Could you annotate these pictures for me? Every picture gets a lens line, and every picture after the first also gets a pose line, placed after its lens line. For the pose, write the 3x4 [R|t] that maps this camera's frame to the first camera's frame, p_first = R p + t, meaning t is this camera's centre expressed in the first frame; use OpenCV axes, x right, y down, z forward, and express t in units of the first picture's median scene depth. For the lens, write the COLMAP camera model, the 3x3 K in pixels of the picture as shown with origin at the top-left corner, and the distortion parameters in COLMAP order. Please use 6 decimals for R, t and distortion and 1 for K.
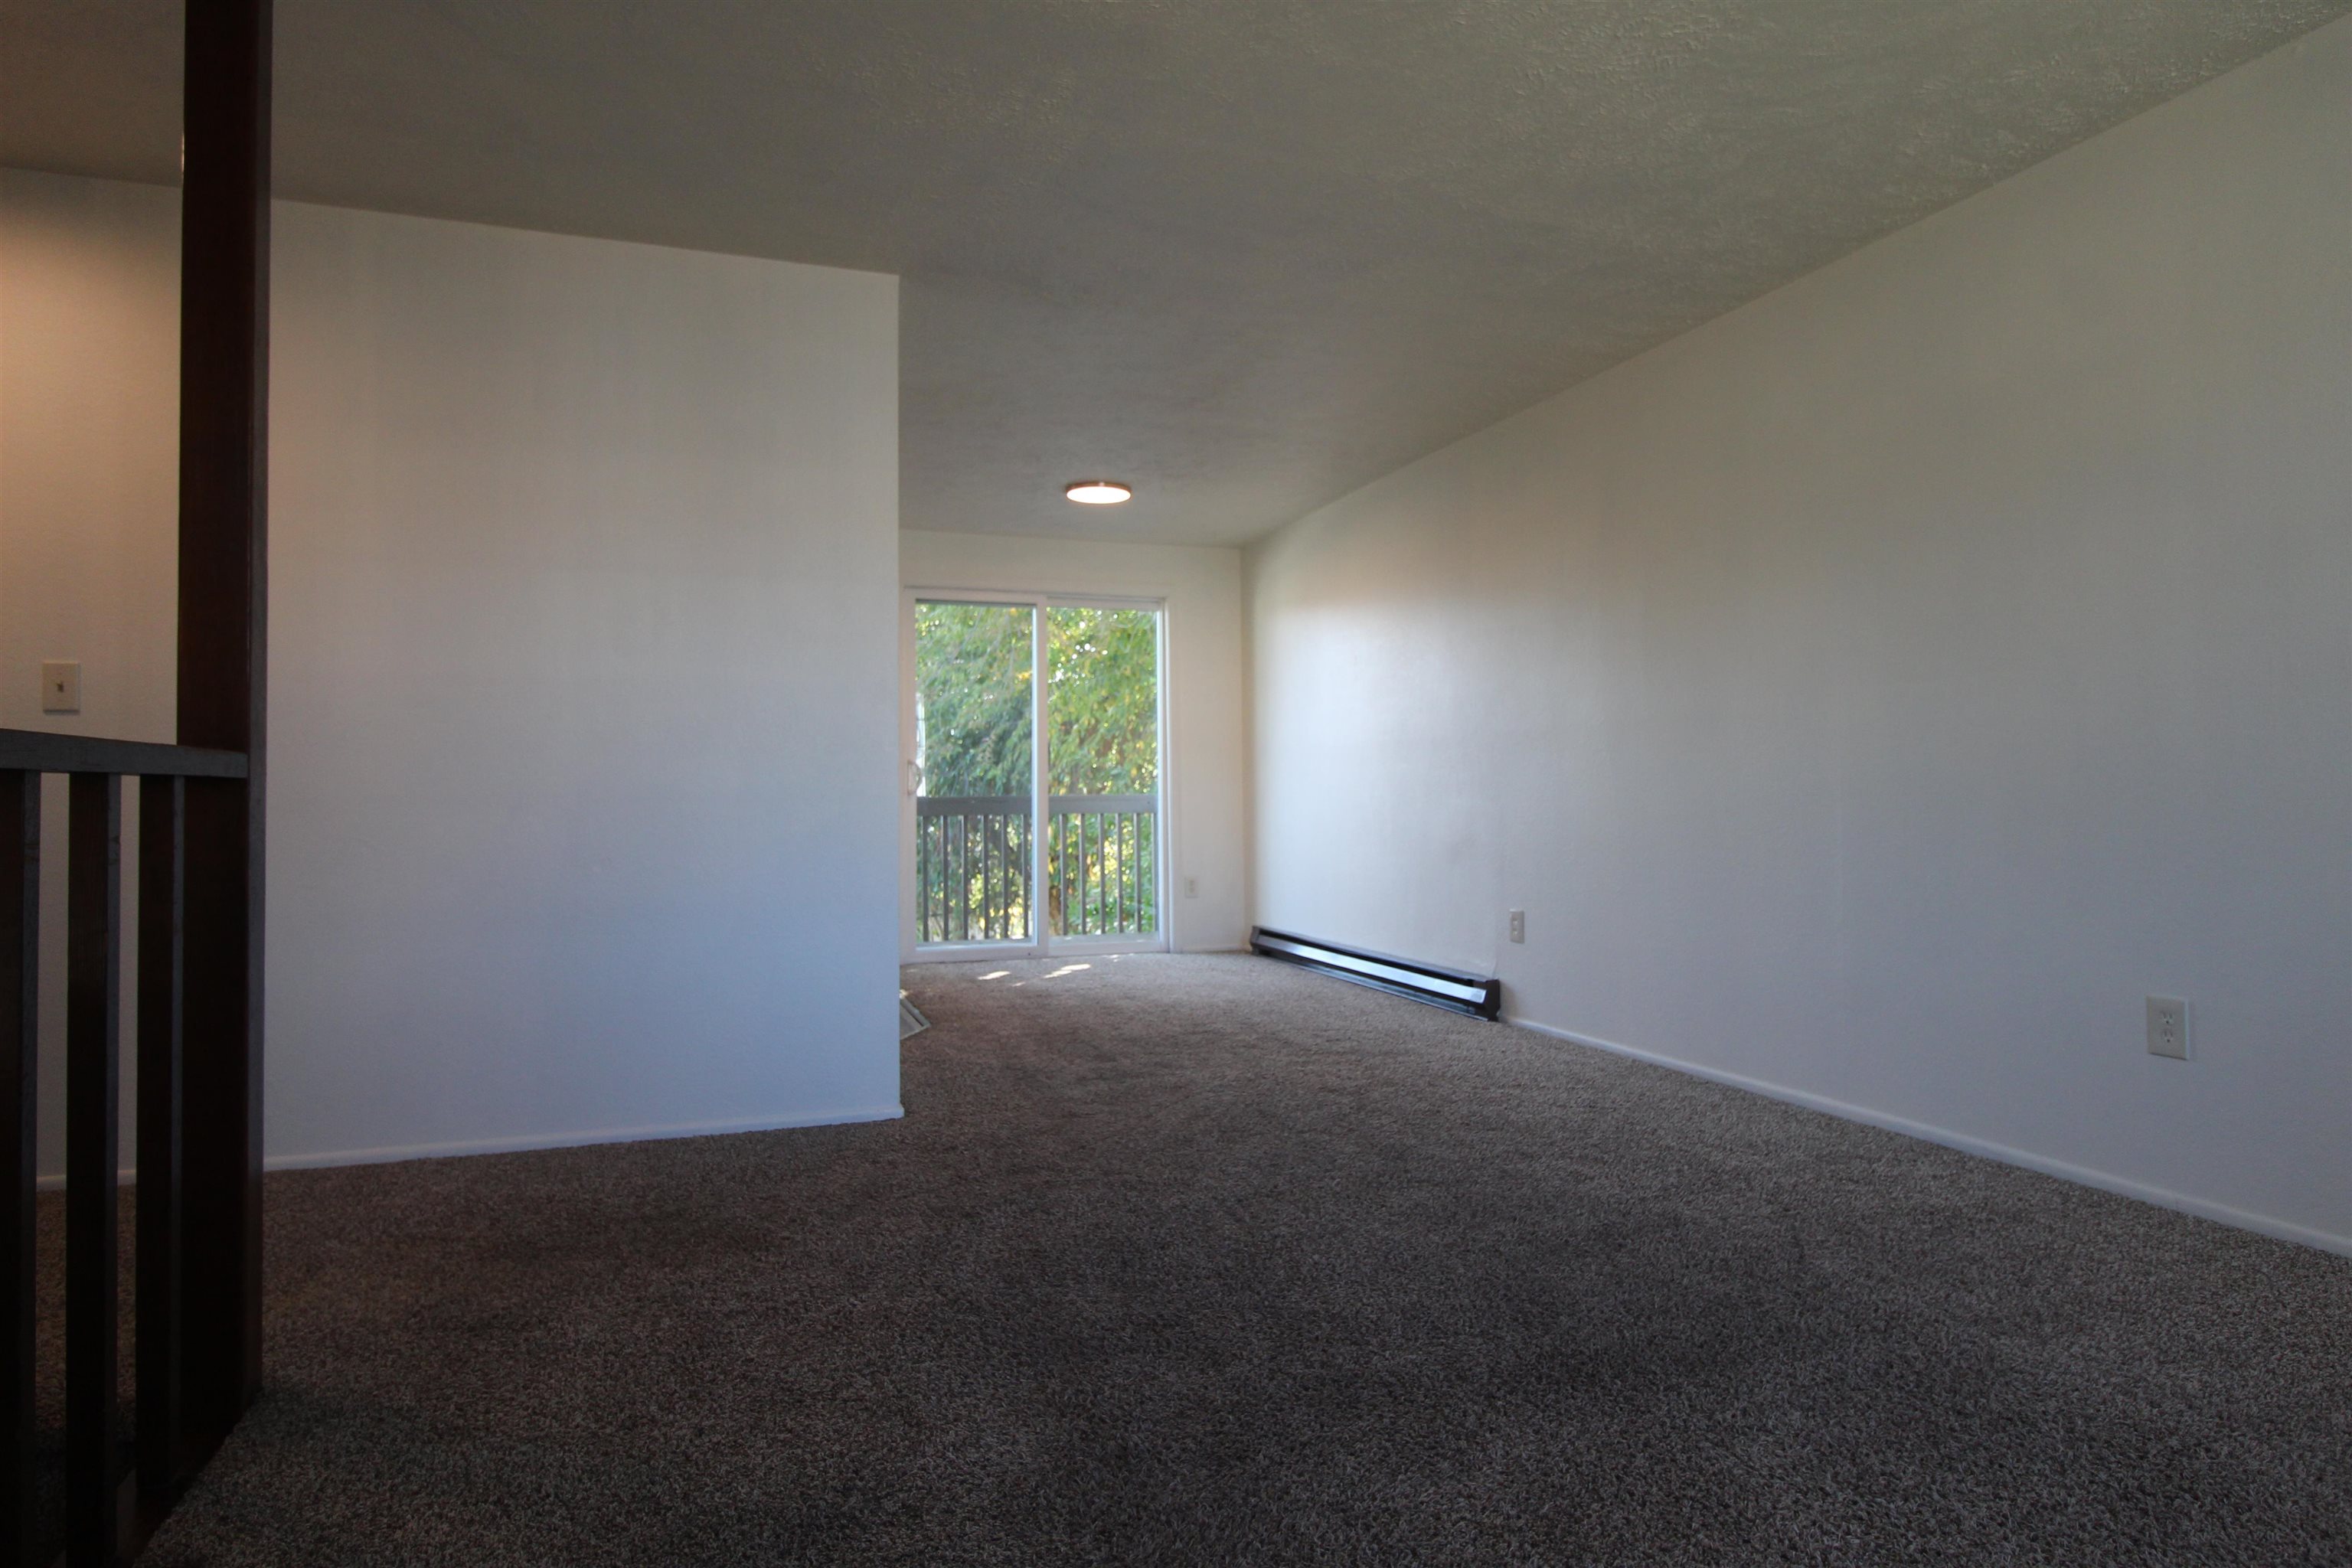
lens RADIAL K [[1350.7, 0, 1193.1], [0, 1350.7, 766.4], [0, 0, 1]] dist [0.008365, -0.012751]
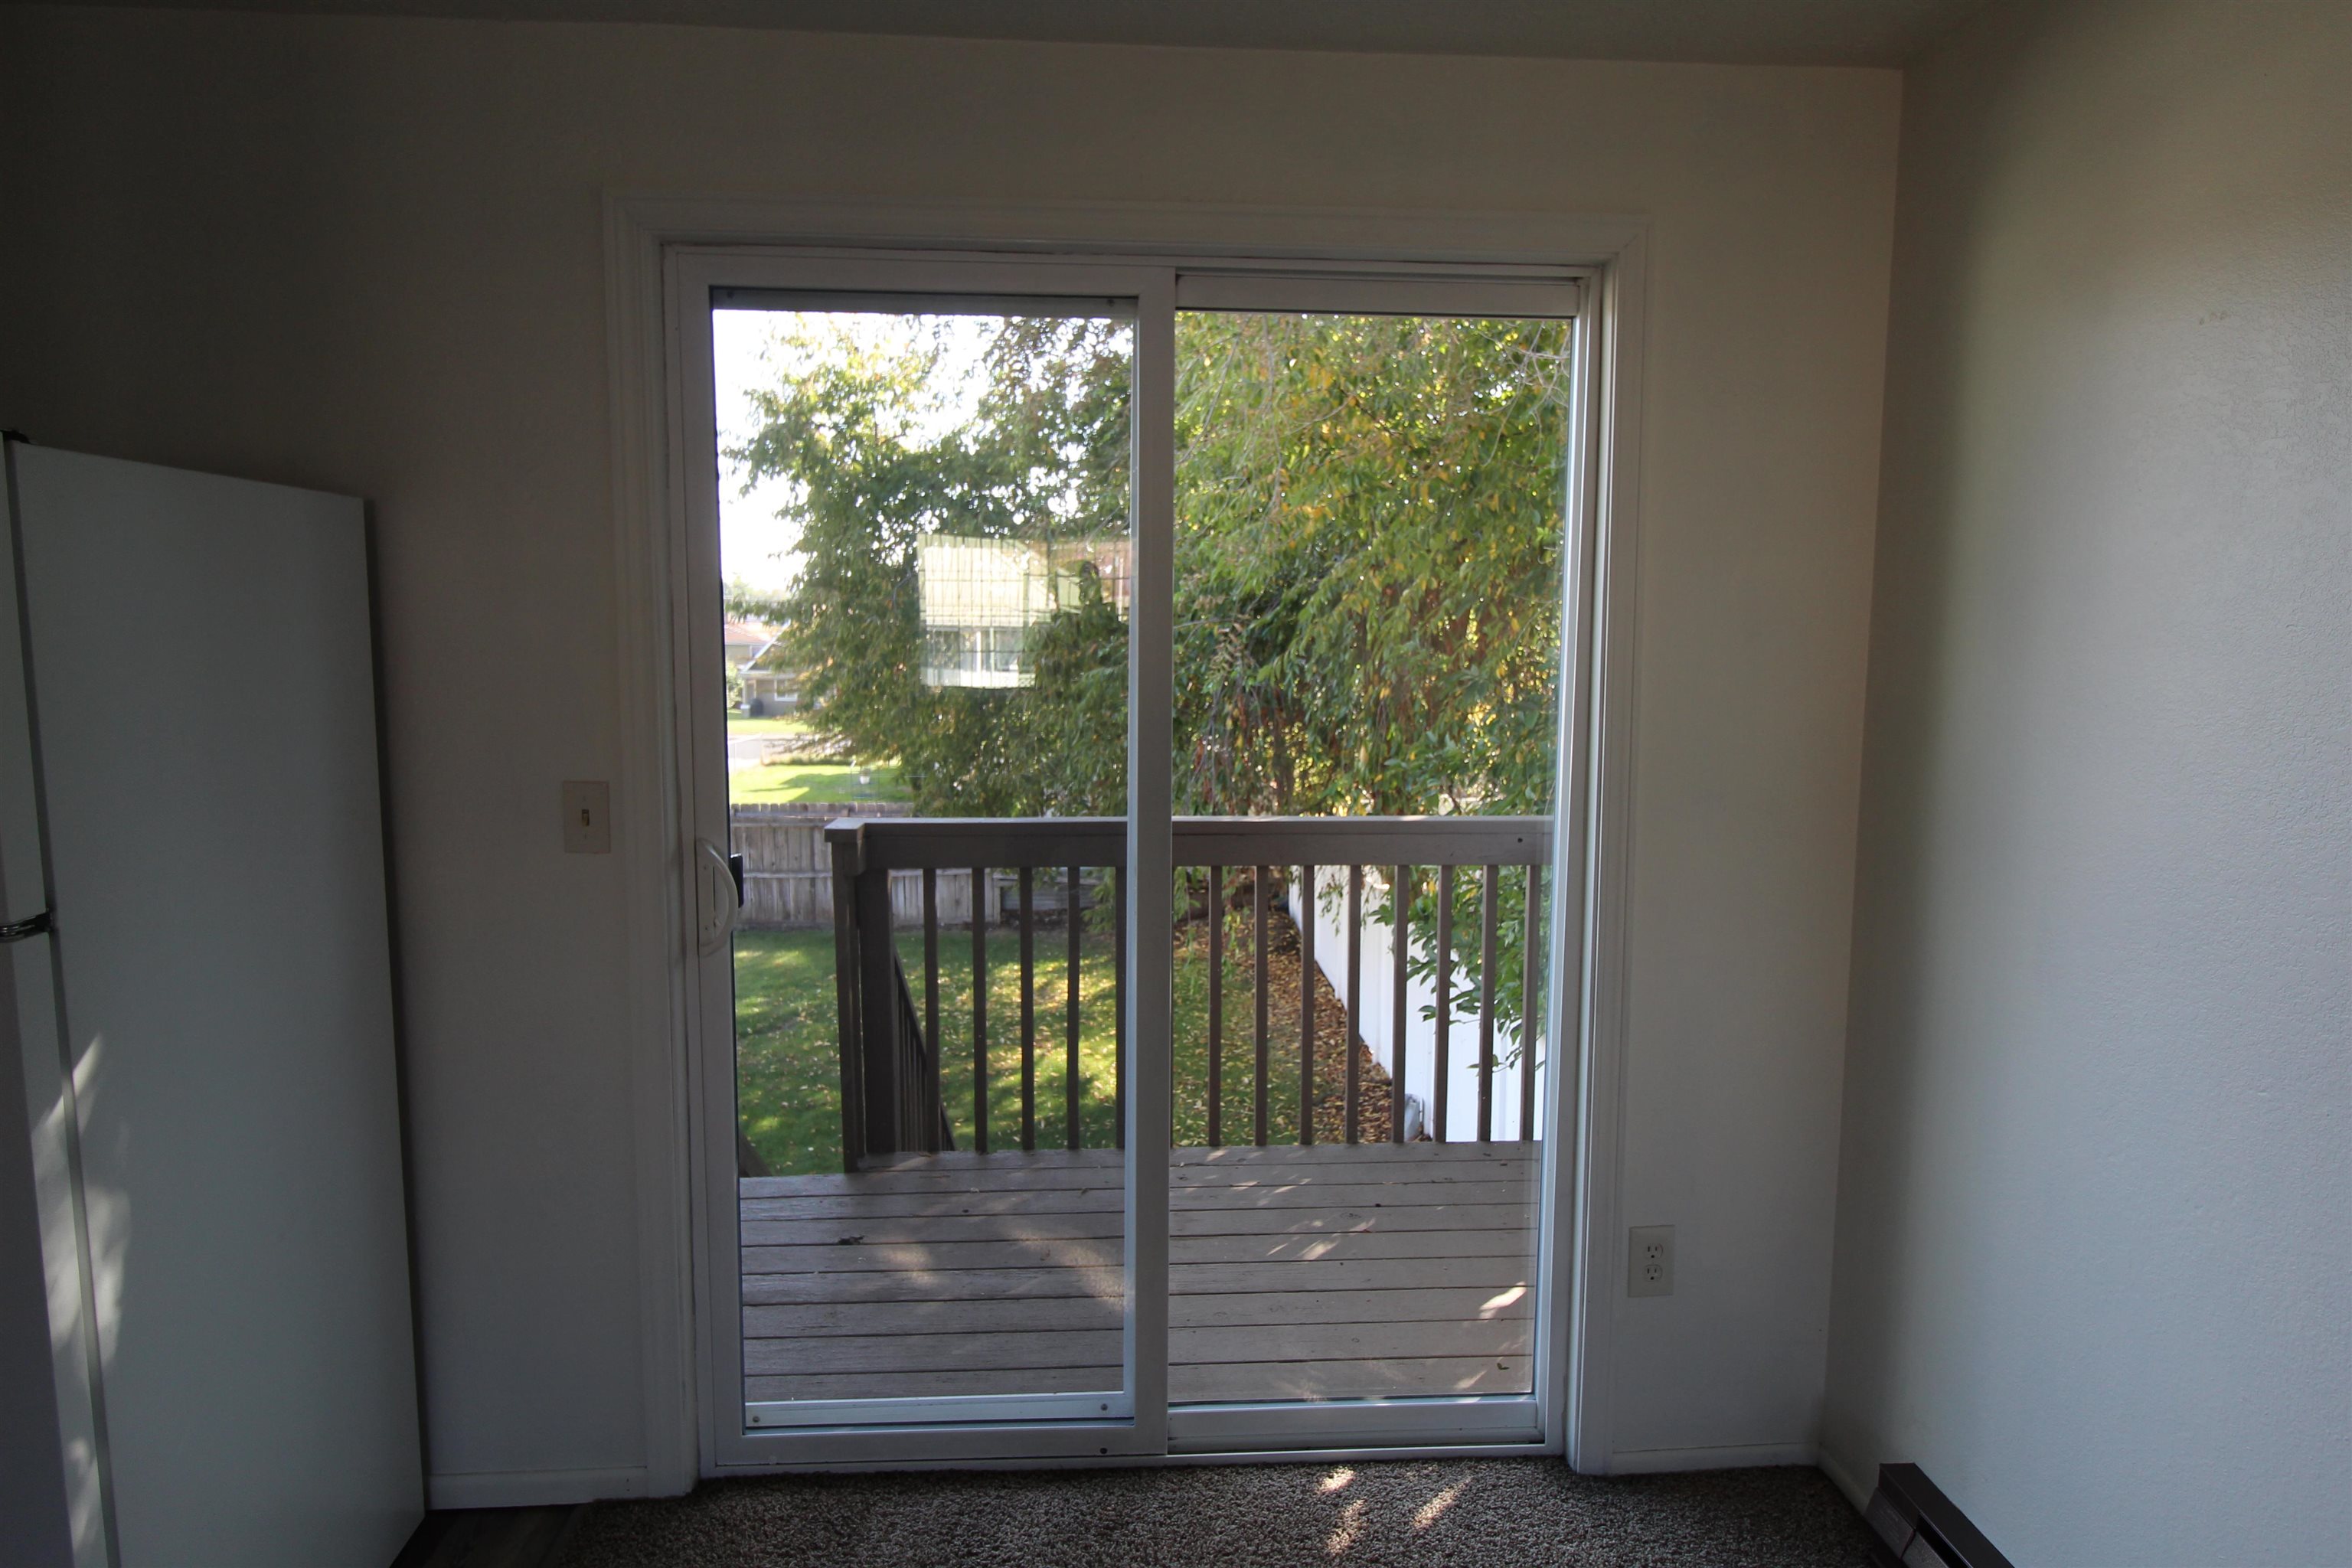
lens RADIAL K [[1350.7, 0, 1193.1], [0, 1350.7, 766.4], [0, 0, 1]] dist [0.008365, -0.012751]
pose [[0.962384, 0.046693, -0.267651, -0.013853], [-0.010453, 0.990756, 0.135256, -0.036600], [0.271492, -0.127371, 0.953975, 0.420354]]
